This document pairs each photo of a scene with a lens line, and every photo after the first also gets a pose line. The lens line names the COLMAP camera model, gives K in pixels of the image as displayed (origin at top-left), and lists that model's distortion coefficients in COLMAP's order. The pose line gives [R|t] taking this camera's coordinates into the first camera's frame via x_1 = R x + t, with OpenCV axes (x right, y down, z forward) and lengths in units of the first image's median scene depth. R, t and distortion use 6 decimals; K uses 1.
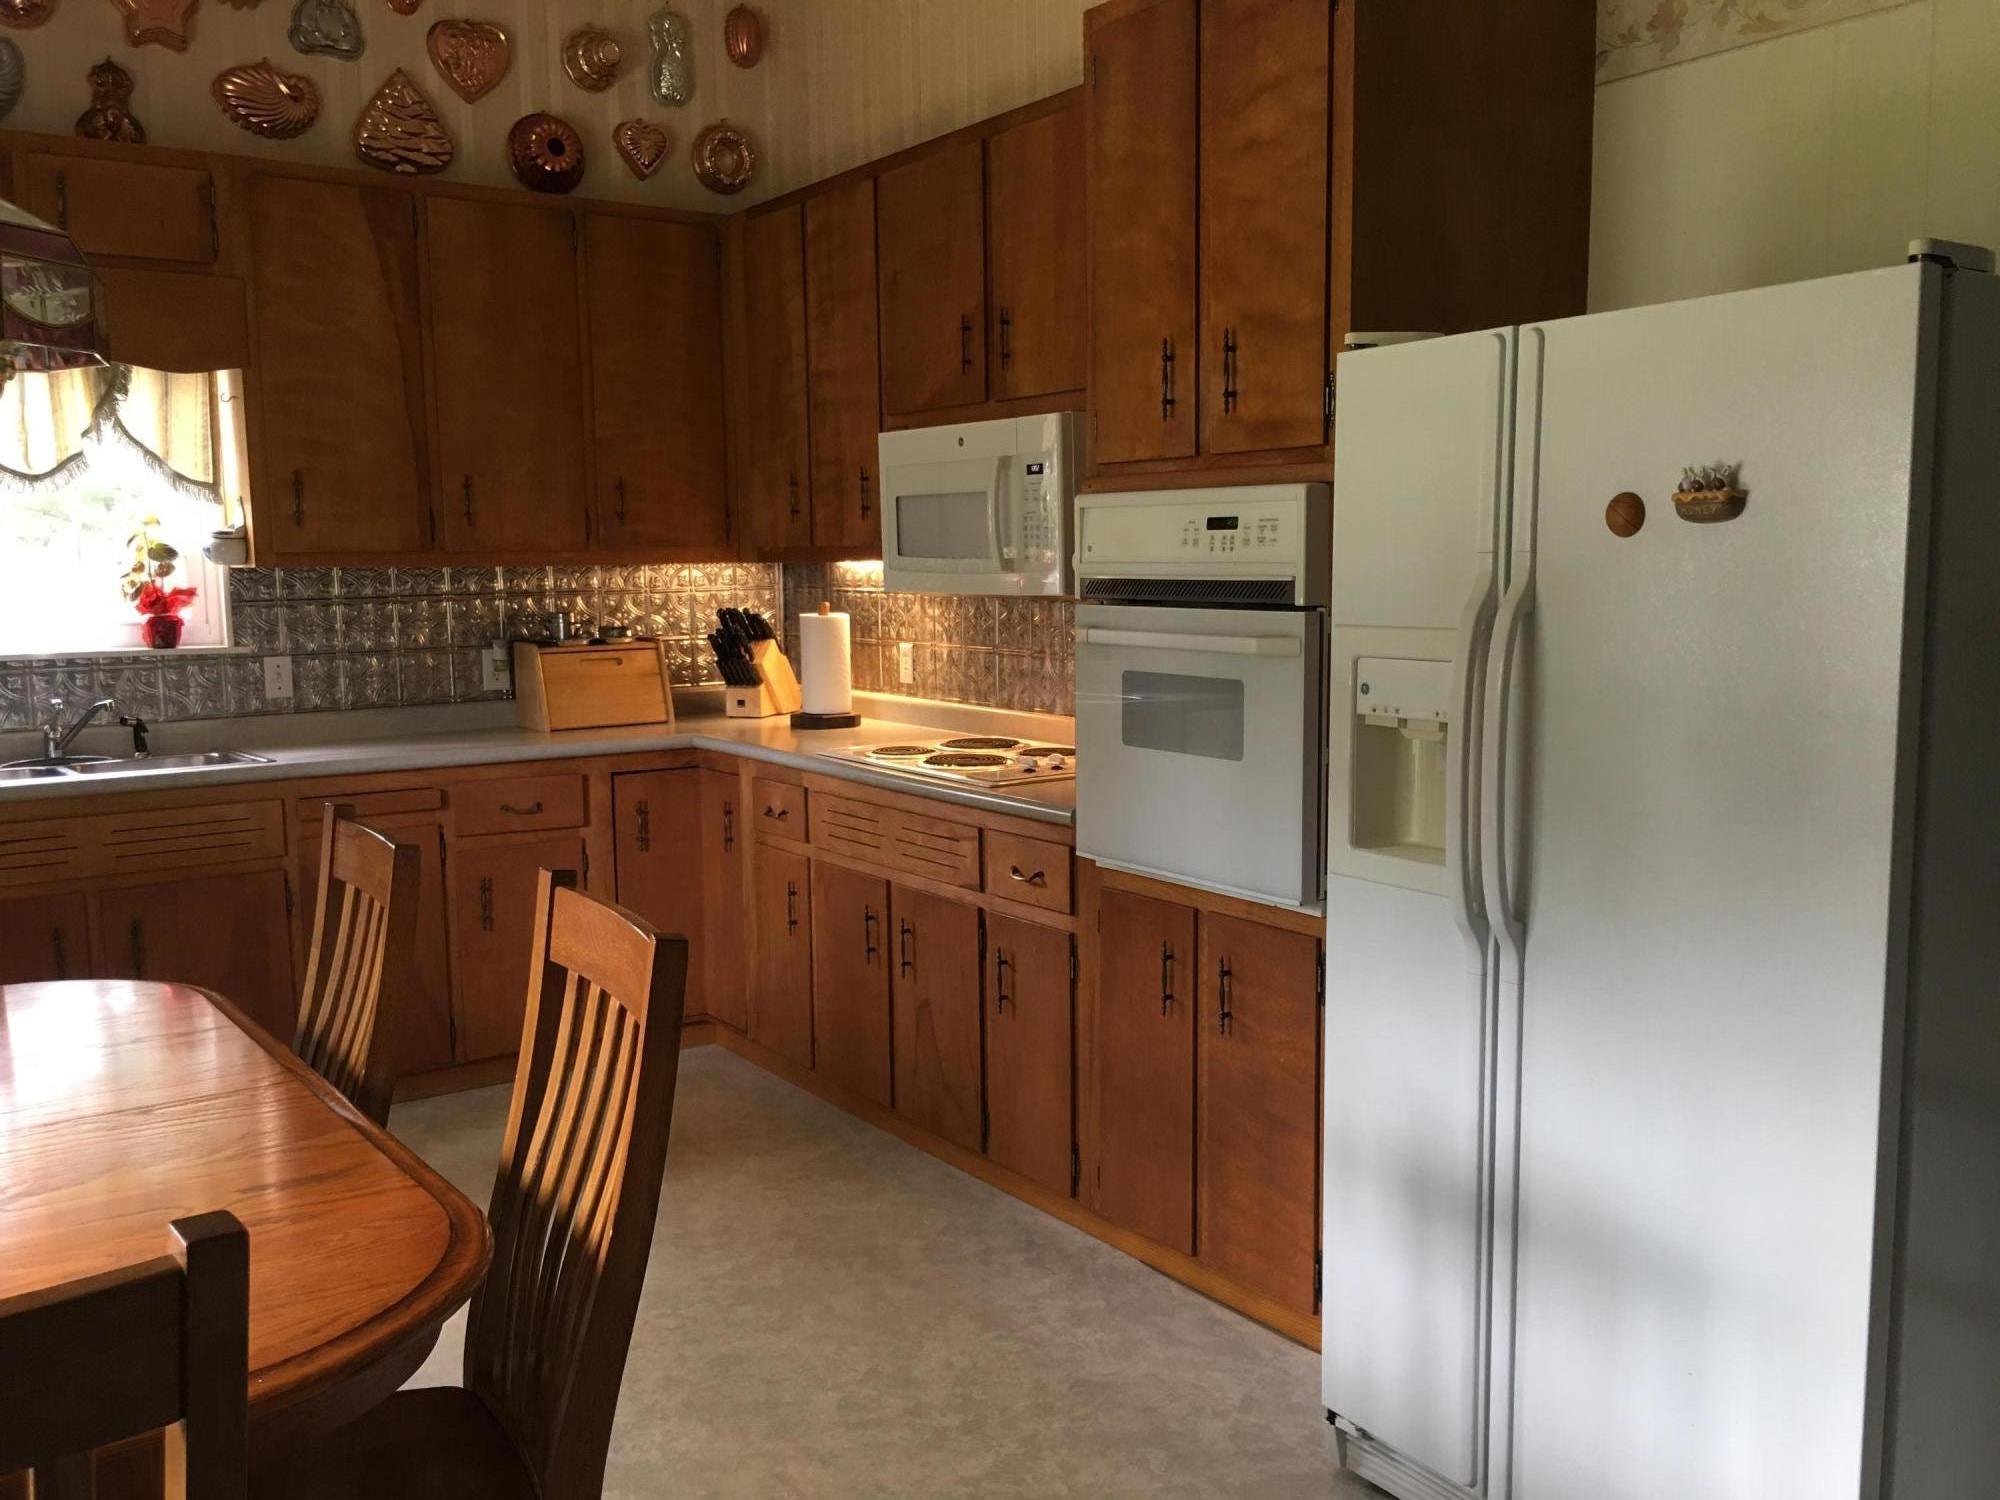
lens RADIAL K [[1711.8, 0, 1015.5], [0, 1711.8, 746.8], [0, 0, 1]] dist [0.076037, -0.110214]
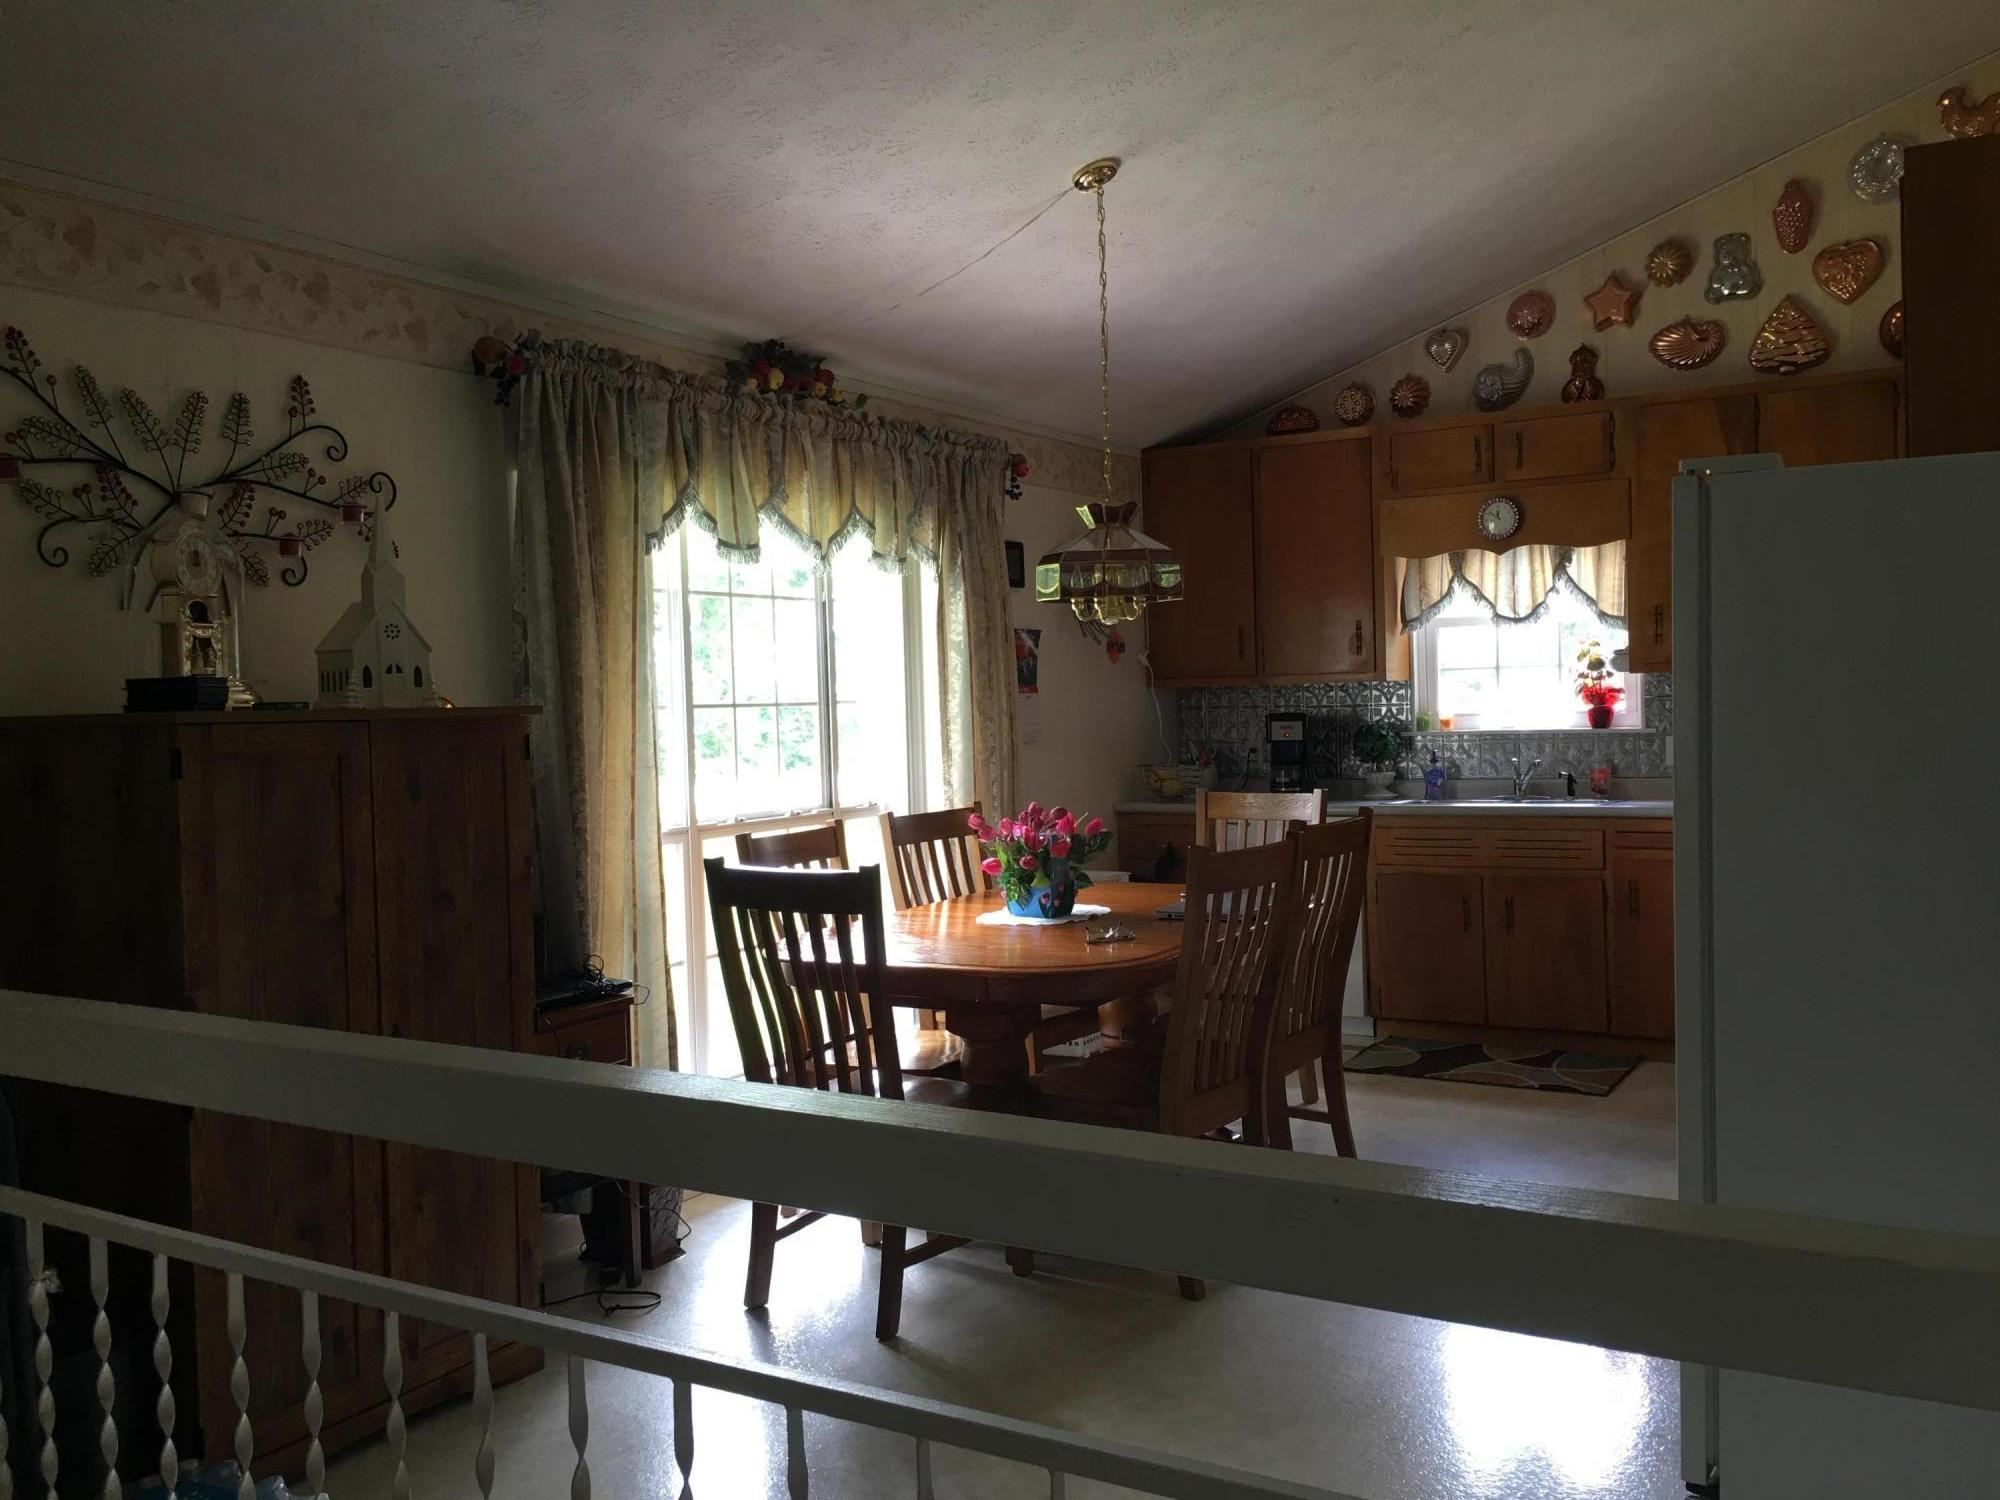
lens RADIAL K [[1711.8, 0, 995.4], [0, 1711.8, 752.0], [0, 0, 1]] dist [0.076037, -0.110214]
pose [[0.390356, 0.028931, -0.920209, 0.700264], [-0.075106, 0.997175, -0.000510, 0.003053], [0.917595, 0.069312, 0.391426, -0.053803]]
